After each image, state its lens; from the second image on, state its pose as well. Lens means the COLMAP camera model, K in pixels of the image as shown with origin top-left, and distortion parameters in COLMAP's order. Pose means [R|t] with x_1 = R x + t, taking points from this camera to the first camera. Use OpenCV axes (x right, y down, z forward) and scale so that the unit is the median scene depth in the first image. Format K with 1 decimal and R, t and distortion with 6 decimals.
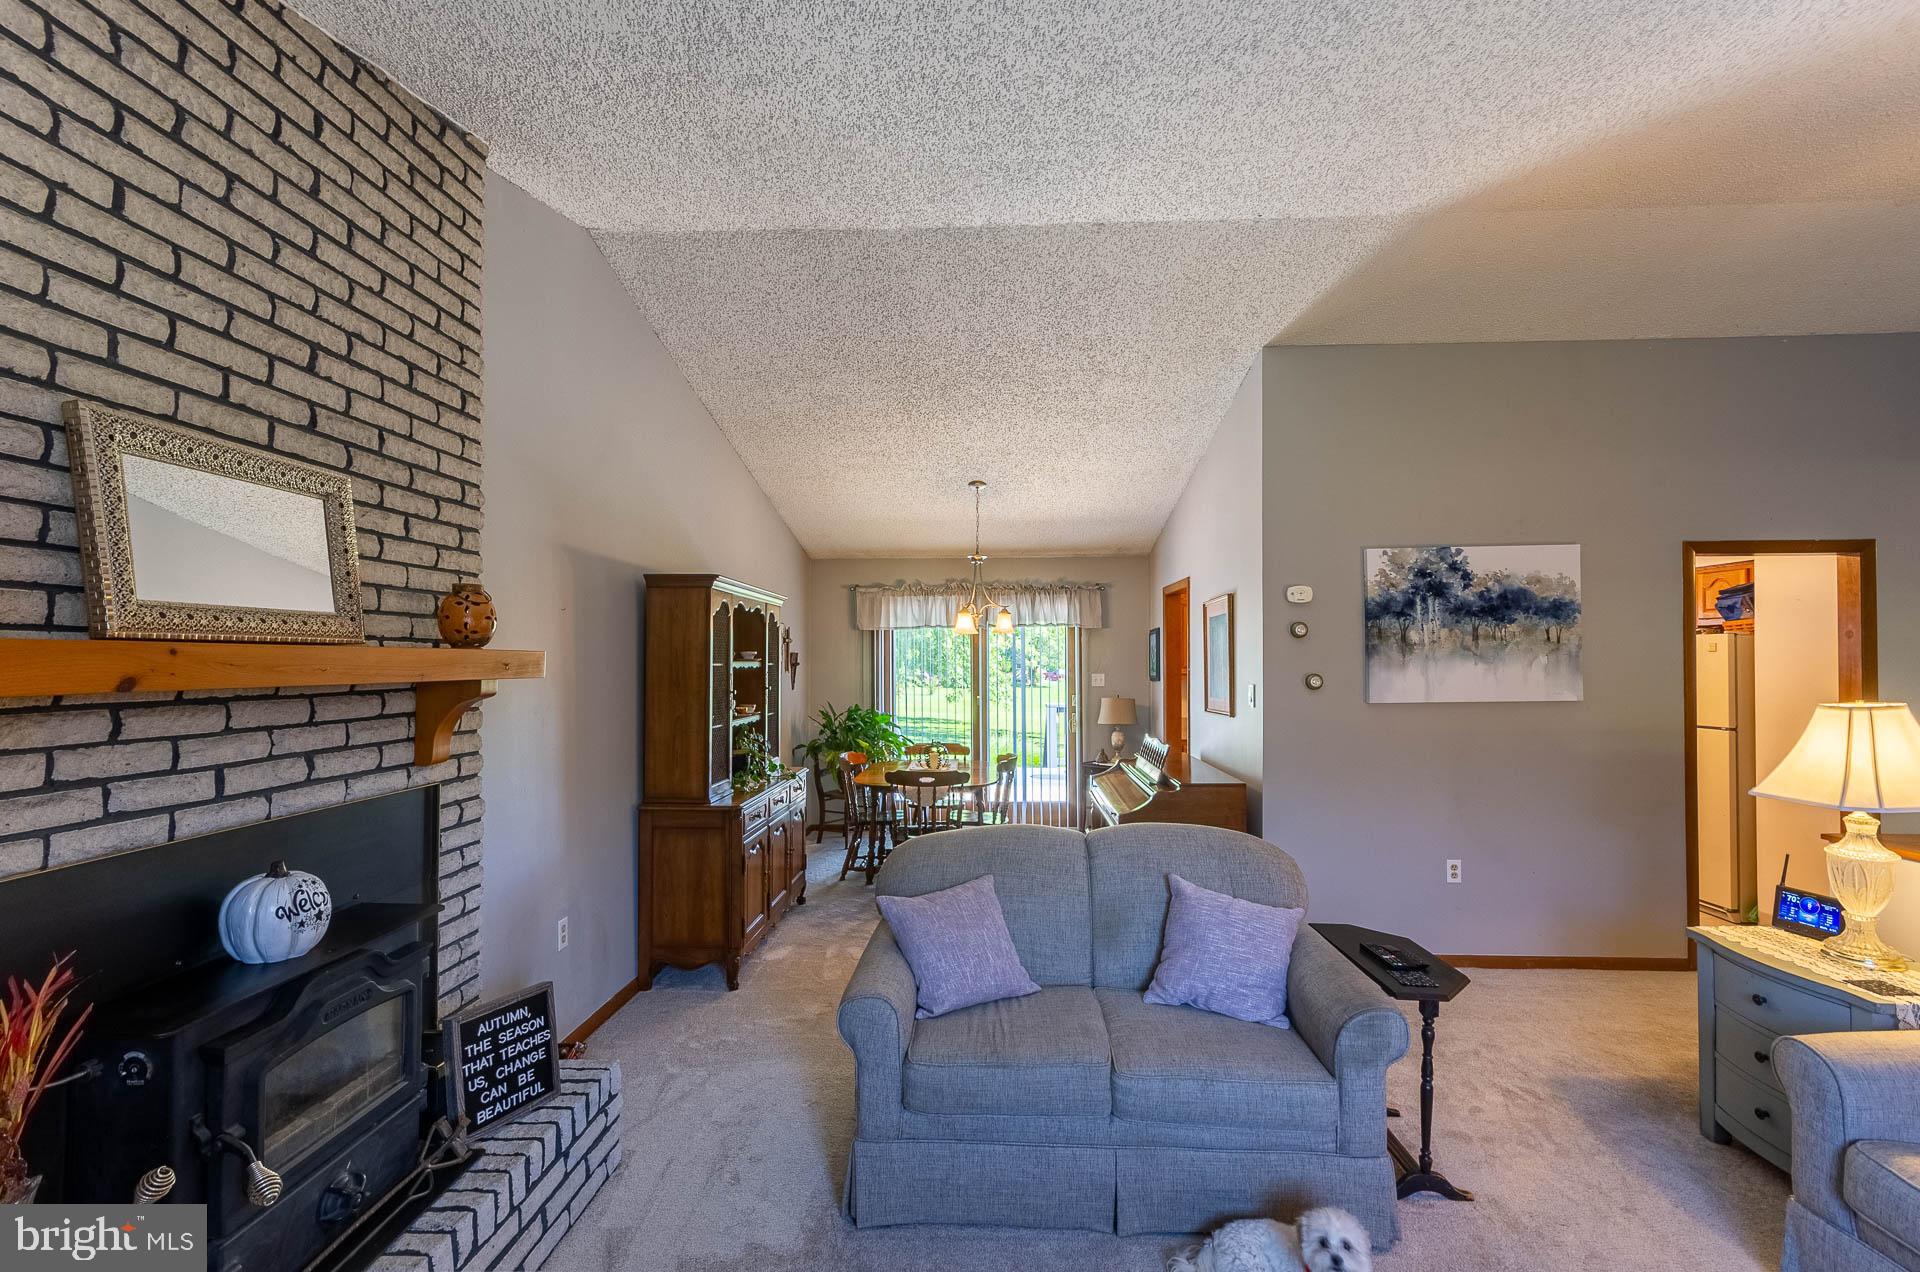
lens RADIAL K [[837.2, 0, 956.7], [0, 837.2, 651.5], [0, 0, 1]] dist [-0.001463, 0.001466]
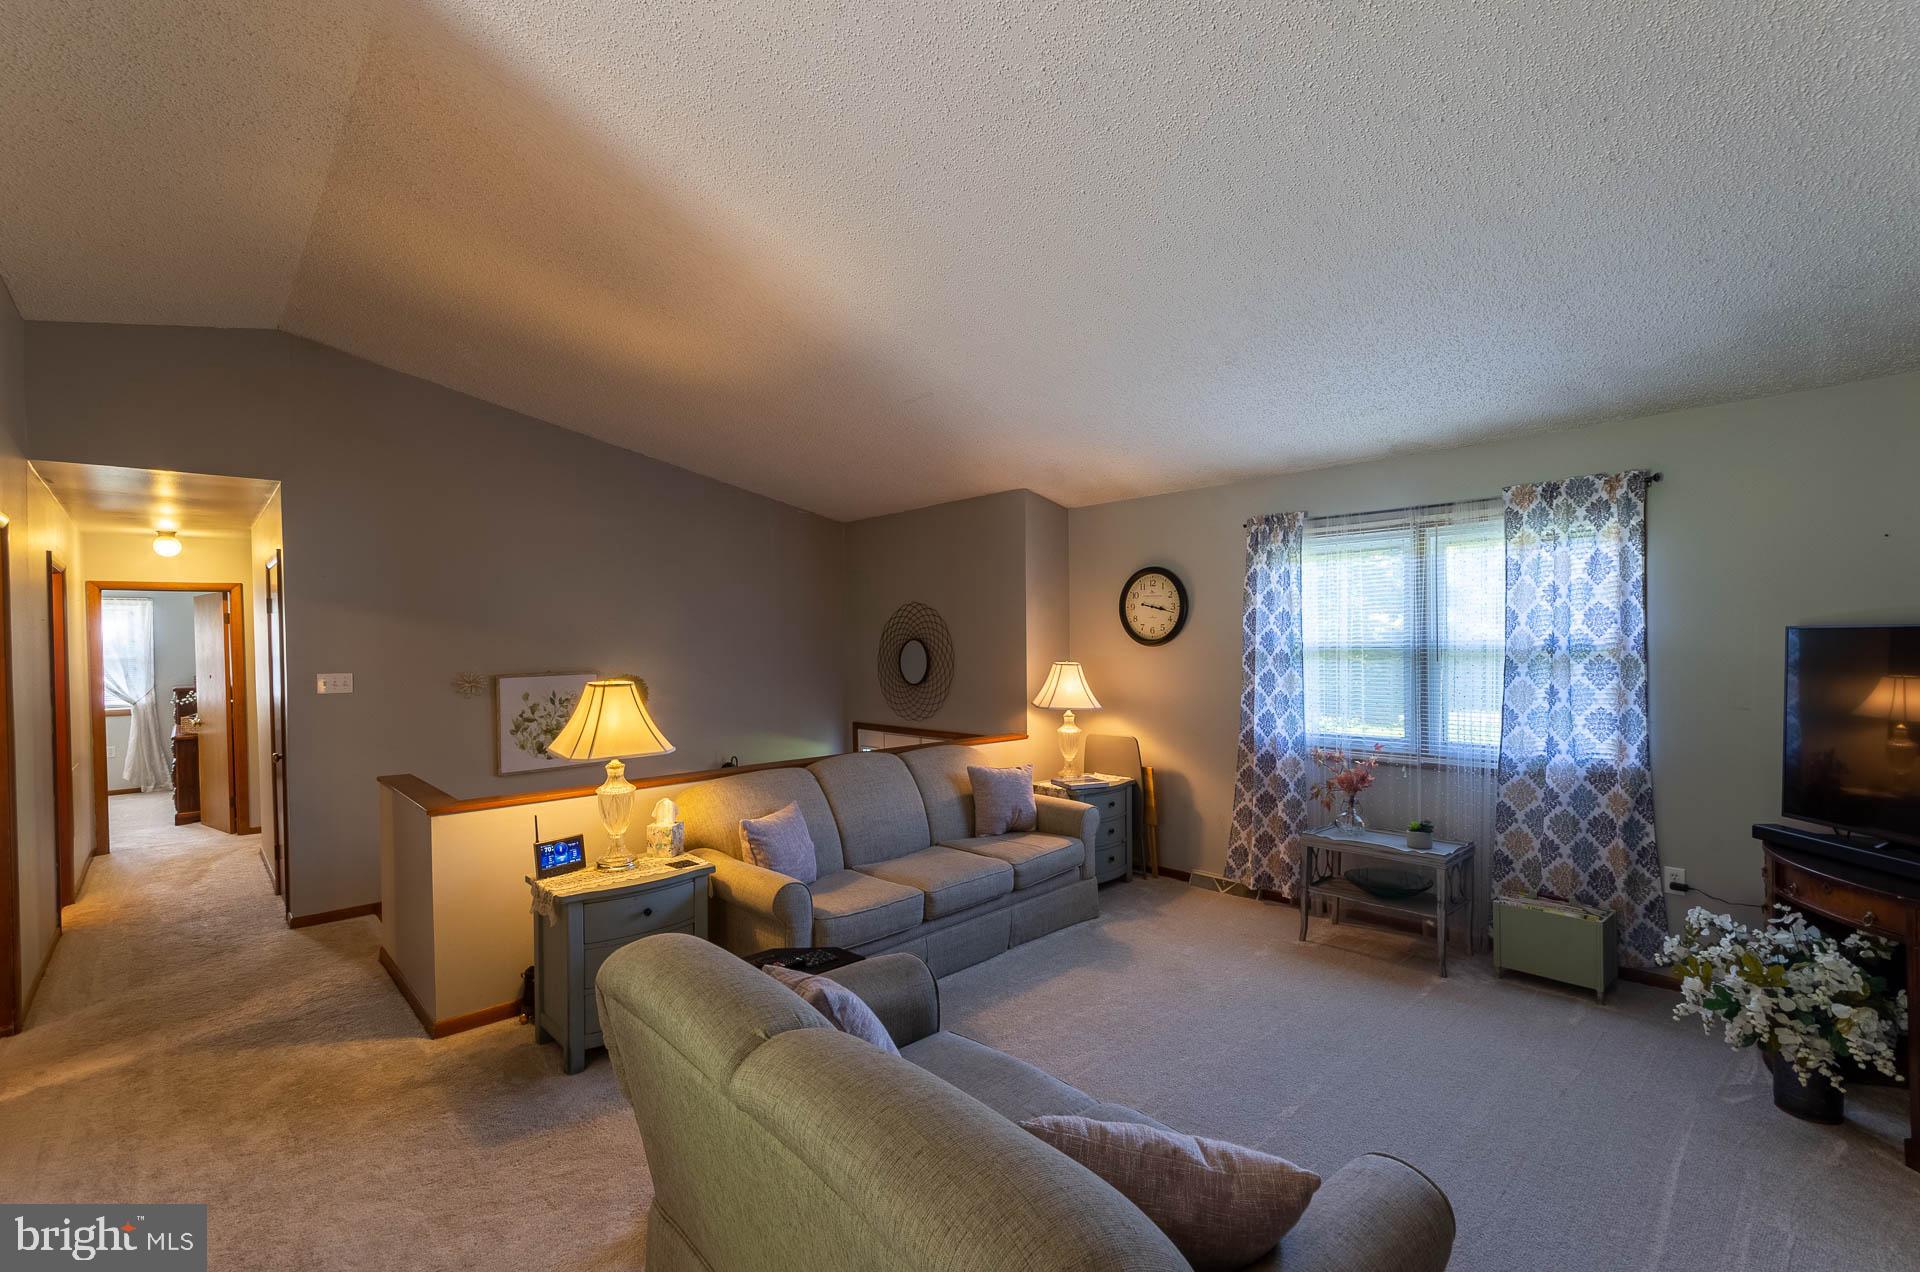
lens RADIAL K [[837.2, 0, 962.8], [0, 837.2, 651.2], [0, 0, 1]] dist [-0.001463, 0.001466]
pose [[-0.719375, 0.004969, 0.694604, -0.176223], [0.010079, 0.999944, 0.003286, 0.007621], [-0.694548, 0.009365, -0.719385, 0.951871]]
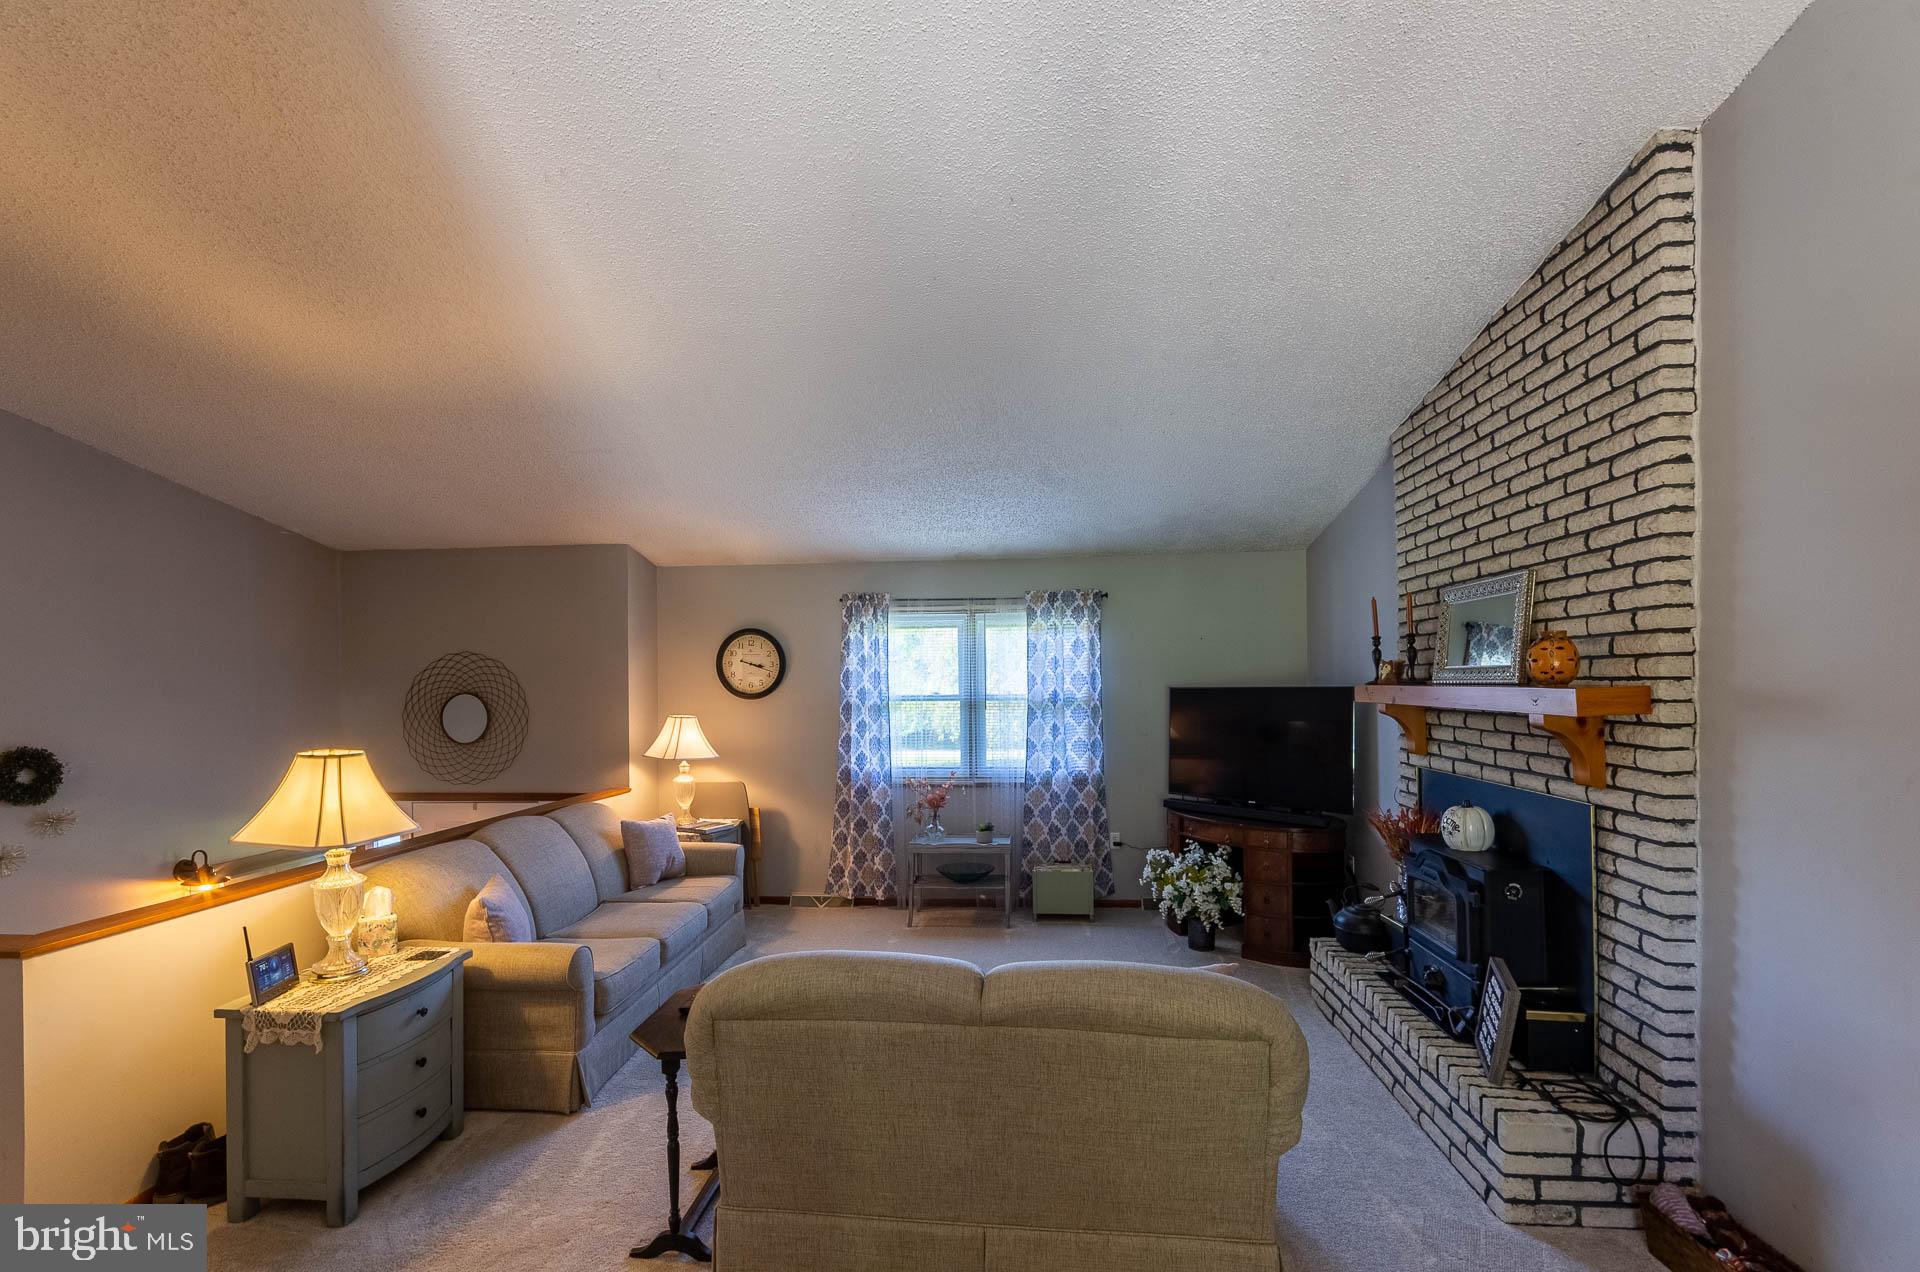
lens RADIAL K [[837.2, 0, 963.1], [0, 837.2, 688.1], [0, 0, 1]] dist [-0.001463, 0.001466]
pose [[-0.999313, 0.013458, 0.034523, 0.110321], [0.013413, 0.999909, -0.001556, -0.006092], [-0.034541, -0.001092, -0.999403, 1.261571]]
